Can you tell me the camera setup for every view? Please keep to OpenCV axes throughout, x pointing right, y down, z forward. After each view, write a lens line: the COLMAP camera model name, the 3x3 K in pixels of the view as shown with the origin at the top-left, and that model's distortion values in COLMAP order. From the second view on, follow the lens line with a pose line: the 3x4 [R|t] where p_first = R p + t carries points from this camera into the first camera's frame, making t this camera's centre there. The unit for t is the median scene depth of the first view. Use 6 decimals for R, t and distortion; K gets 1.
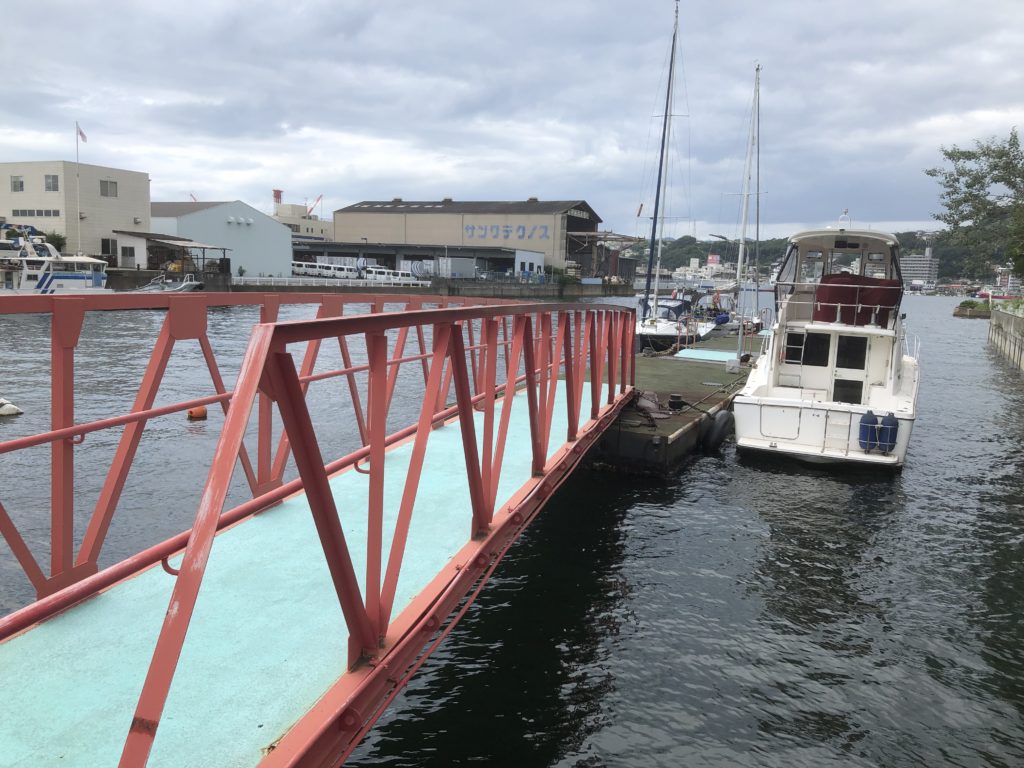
lens RADIAL K [[885.2, 0, 511.4], [0, 885.2, 384.7], [0, 0, 1]] dist [0.034693, 0.010011]
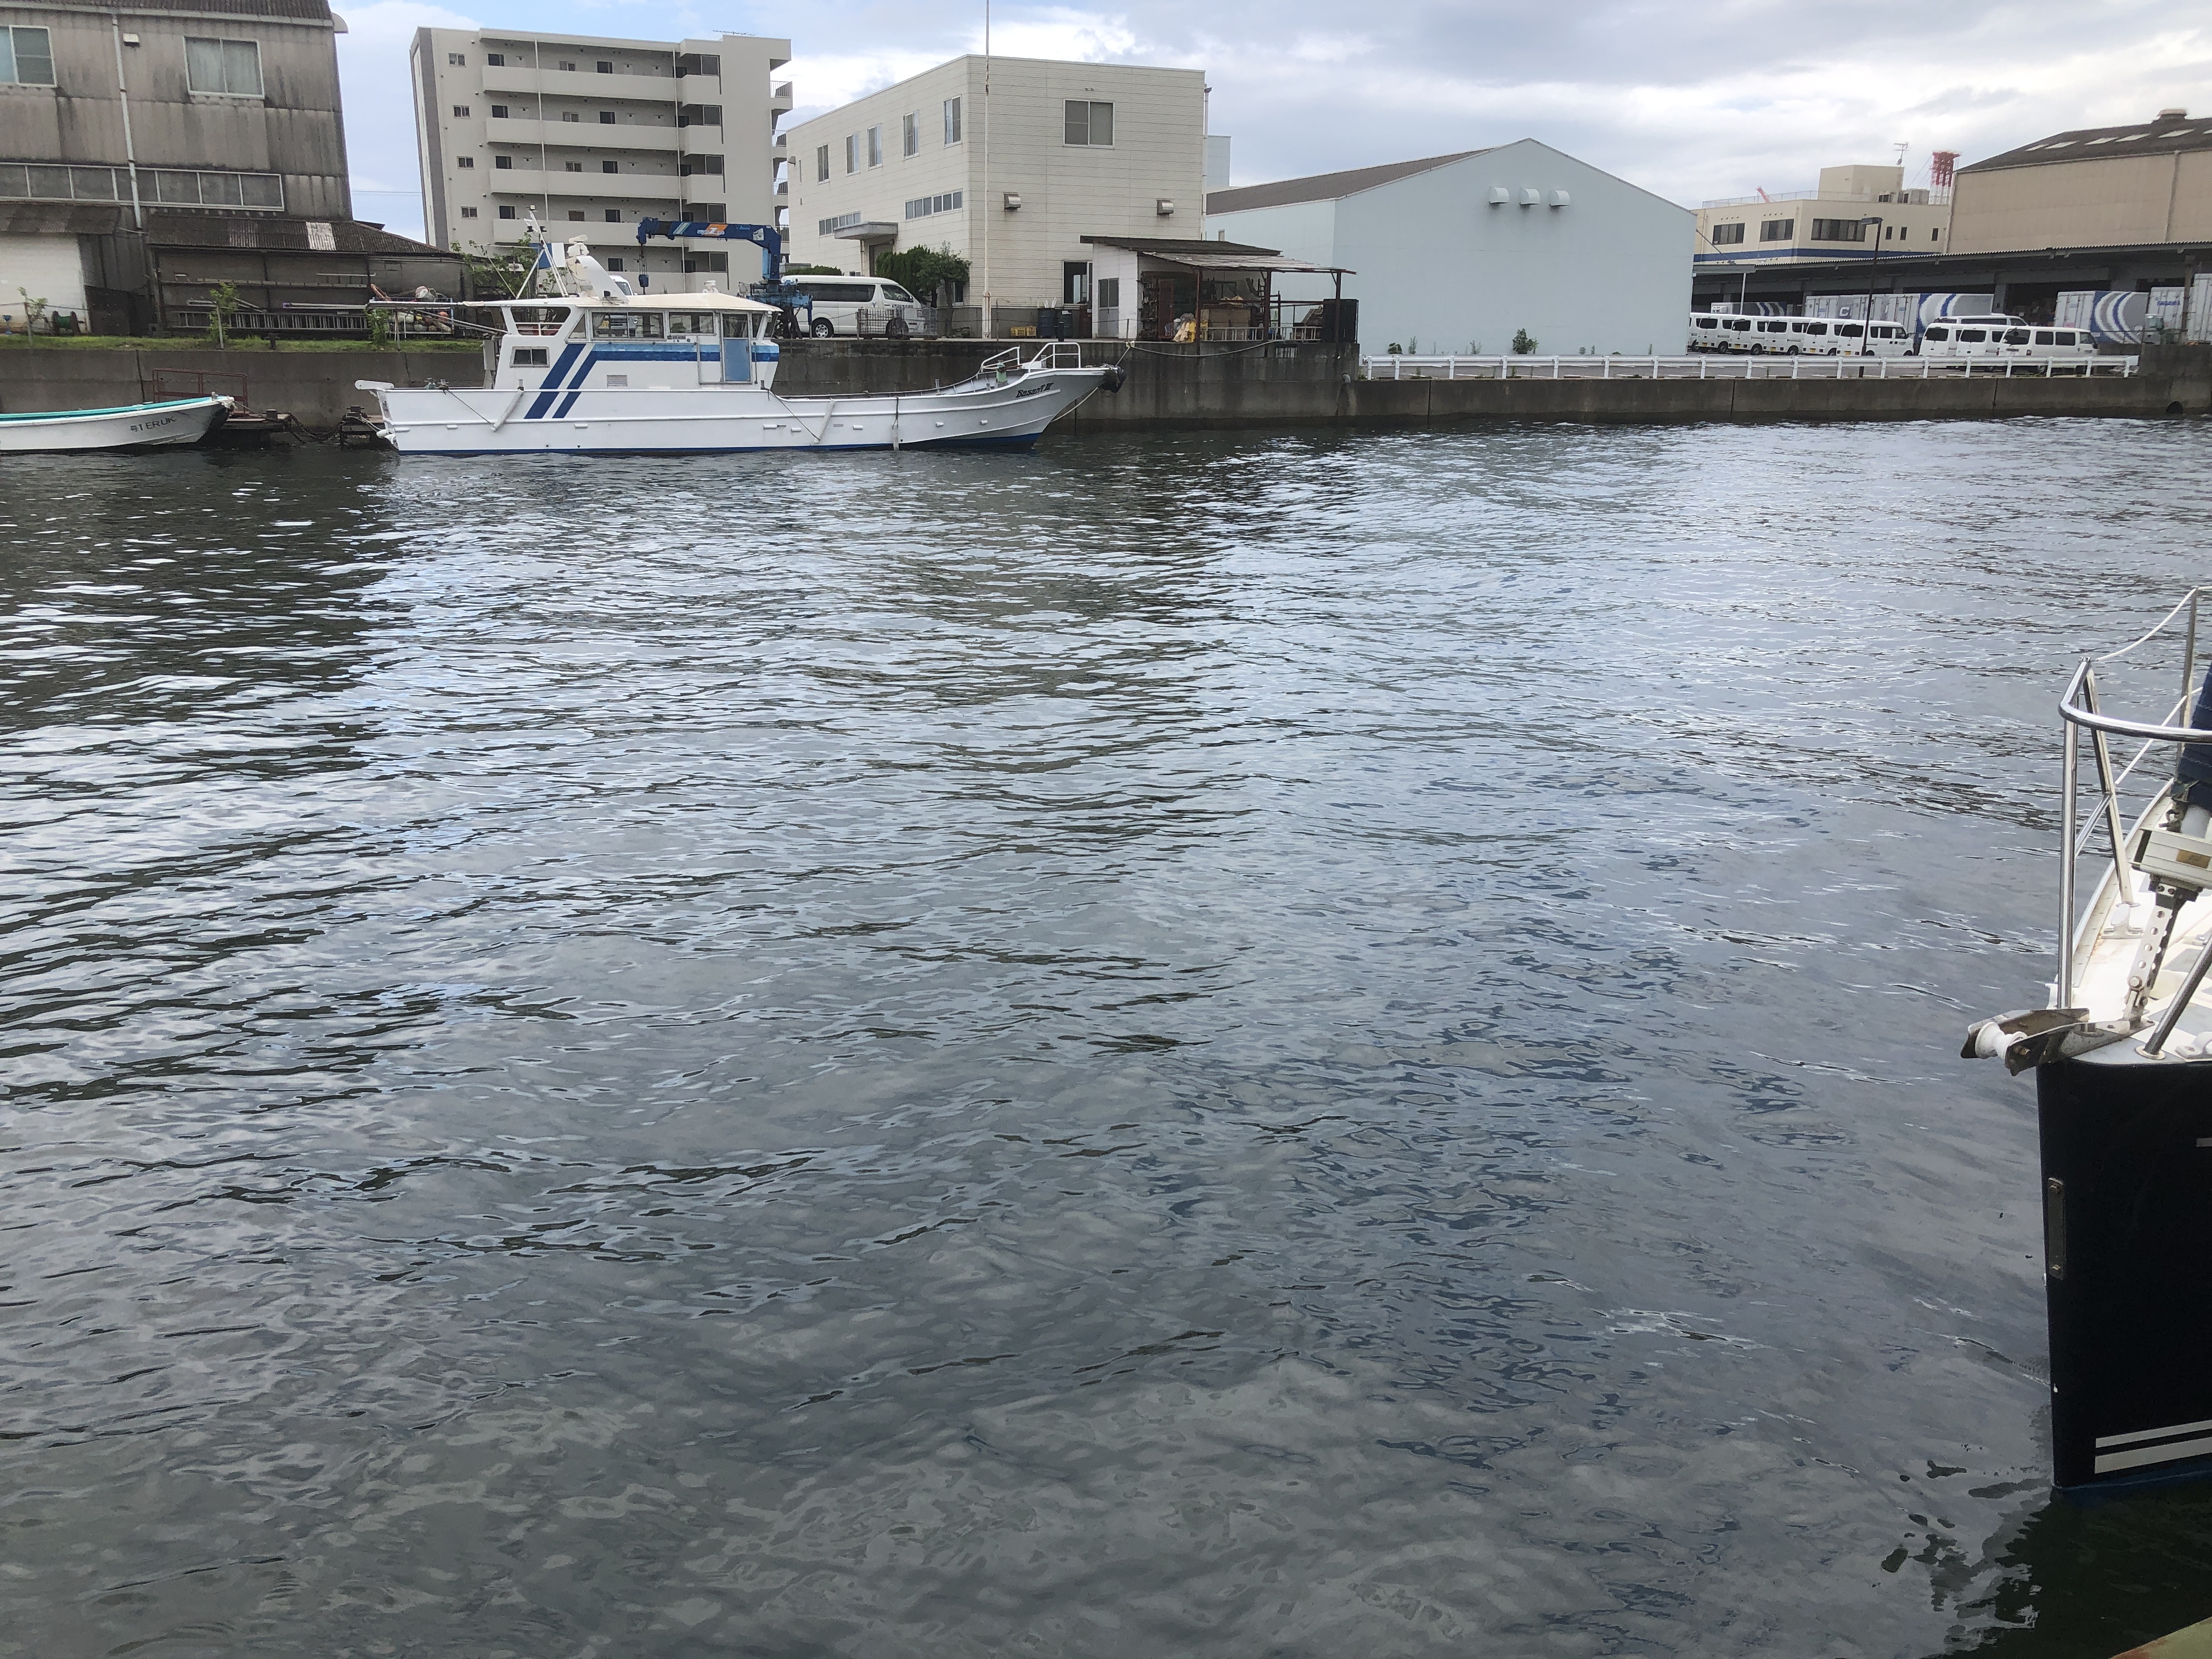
lens RADIAL K [[1912.1, 0, 1106.9], [0, 1912.1, 828.1], [0, 0, 1]] dist [0.034693, 0.010011]
pose [[0.782389, 0.122345, -0.610655, 0.080374], [-0.055908, 0.990353, 0.126786, -0.029847], [0.620276, -0.065056, 0.781681, 0.356955]]
